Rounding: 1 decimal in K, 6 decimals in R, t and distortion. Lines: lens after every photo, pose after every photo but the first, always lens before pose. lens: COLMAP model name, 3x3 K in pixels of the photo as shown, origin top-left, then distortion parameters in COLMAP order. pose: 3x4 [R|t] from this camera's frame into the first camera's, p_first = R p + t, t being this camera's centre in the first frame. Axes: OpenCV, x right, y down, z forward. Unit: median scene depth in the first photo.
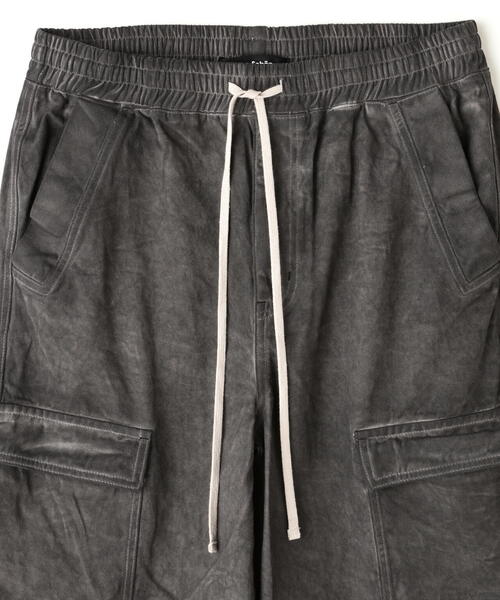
lens RADIAL K [[2066.7, 0, 252.4], [0, 2066.7, 301.3], [0, 0, 1]] dist [0.041482, 0.000000]
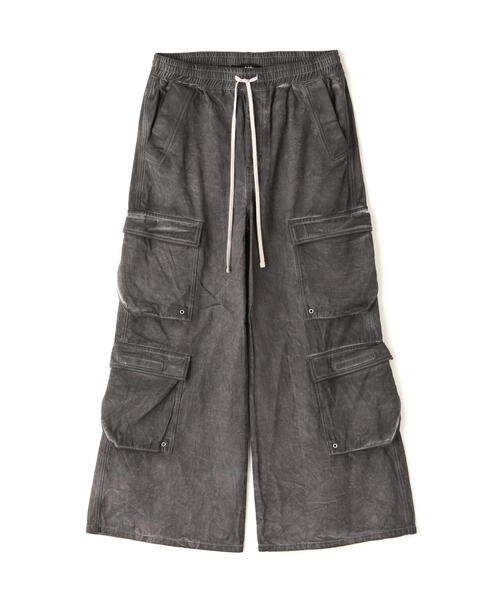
lens RADIAL K [[2066.7, 0, 249.2], [0, 2066.7, 299.9], [0, 0, 1]] dist [0.041482, 0.000000]
pose [[0.999997, 0.000595, -0.002440, 0.010670], [-0.000573, 0.999957, 0.009216, 0.132023], [0.002446, -0.009215, 0.999955, -1.400132]]
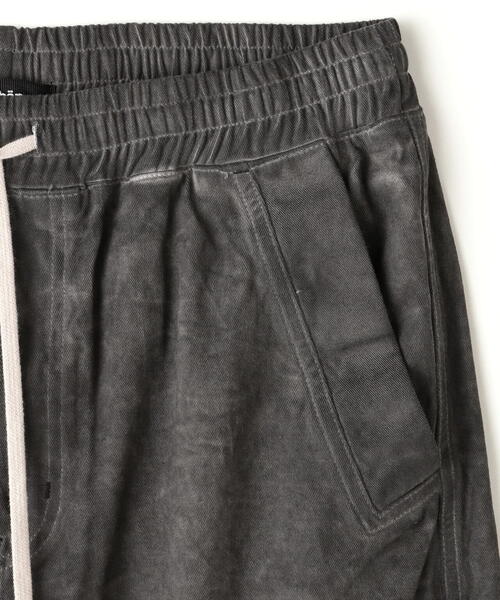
lens RADIAL K [[2066.7, 0, 250.3], [0, 2066.7, 295.4], [0, 0, 1]] dist [0.041482, 0.000000]
pose [[0.999930, 0.010925, -0.004454, 0.072323], [-0.010973, 0.999882, -0.010760, -0.057606], [0.004336, 0.010808, 0.999932, 0.461296]]
